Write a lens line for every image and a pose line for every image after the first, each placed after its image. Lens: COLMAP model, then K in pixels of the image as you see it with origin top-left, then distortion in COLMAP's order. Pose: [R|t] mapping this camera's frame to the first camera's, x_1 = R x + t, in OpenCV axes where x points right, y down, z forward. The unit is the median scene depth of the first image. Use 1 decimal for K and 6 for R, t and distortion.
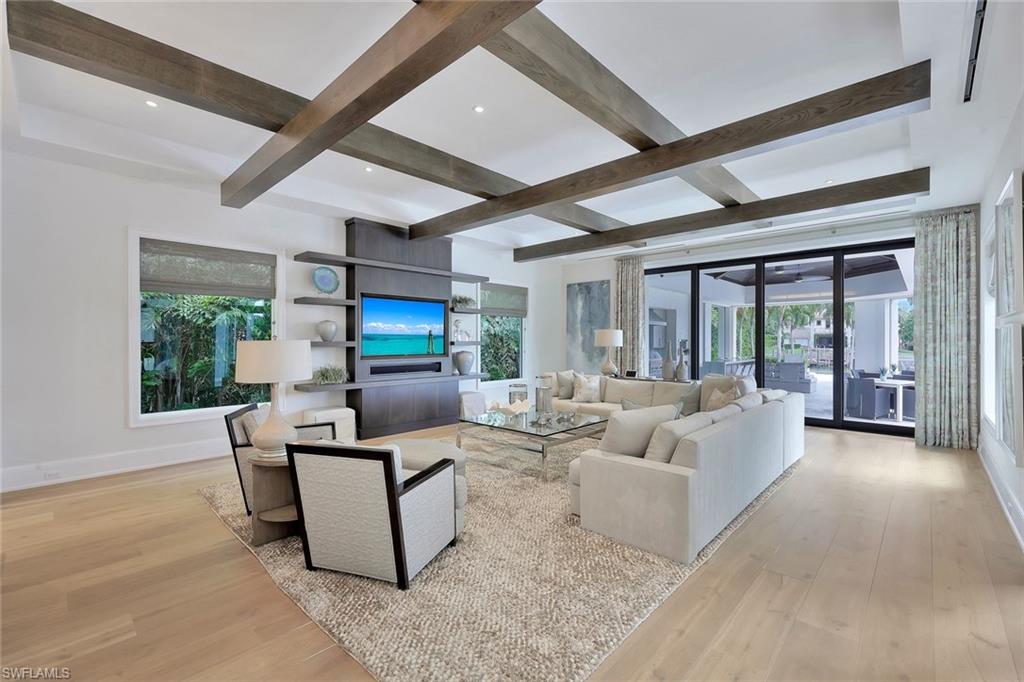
lens RADIAL K [[443.3, 0, 513.4], [0, 443.3, 341.7], [0, 0, 1]] dist [-0.000038, -0.000017]
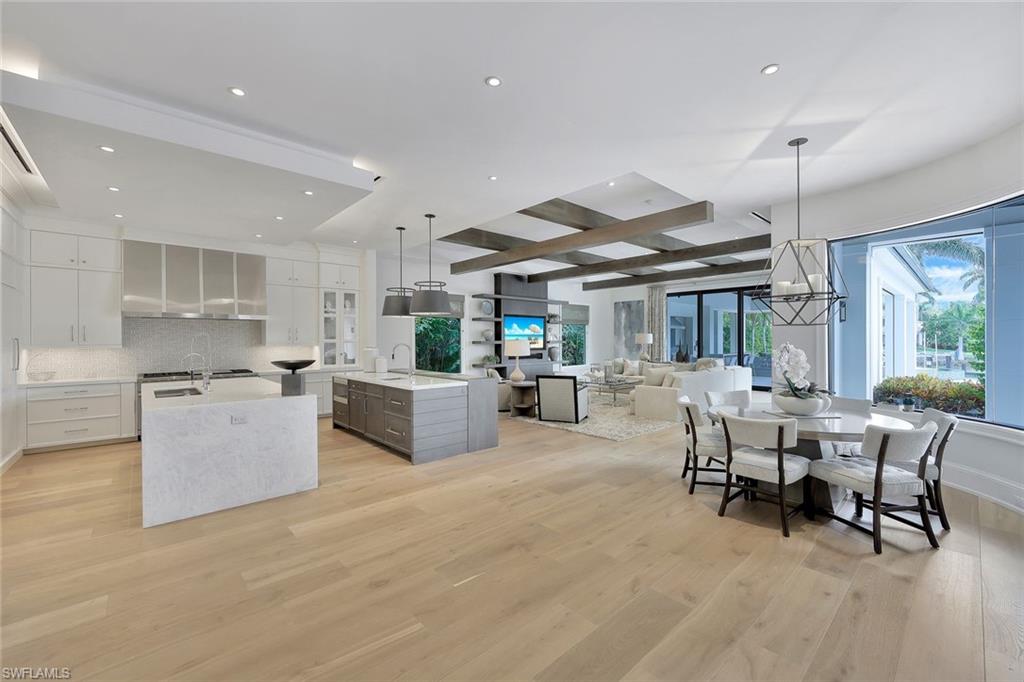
lens RADIAL K [[415.2, 0, 510.6], [0, 415.2, 340.6], [0, 0, 1]] dist [0.000100, 0.000130]
pose [[0.996115, -0.003989, -0.087973, -0.133088], [0.003857, 0.999991, -0.001668, 0.000304], [0.087979, 0.001322, 0.996121, -0.542207]]
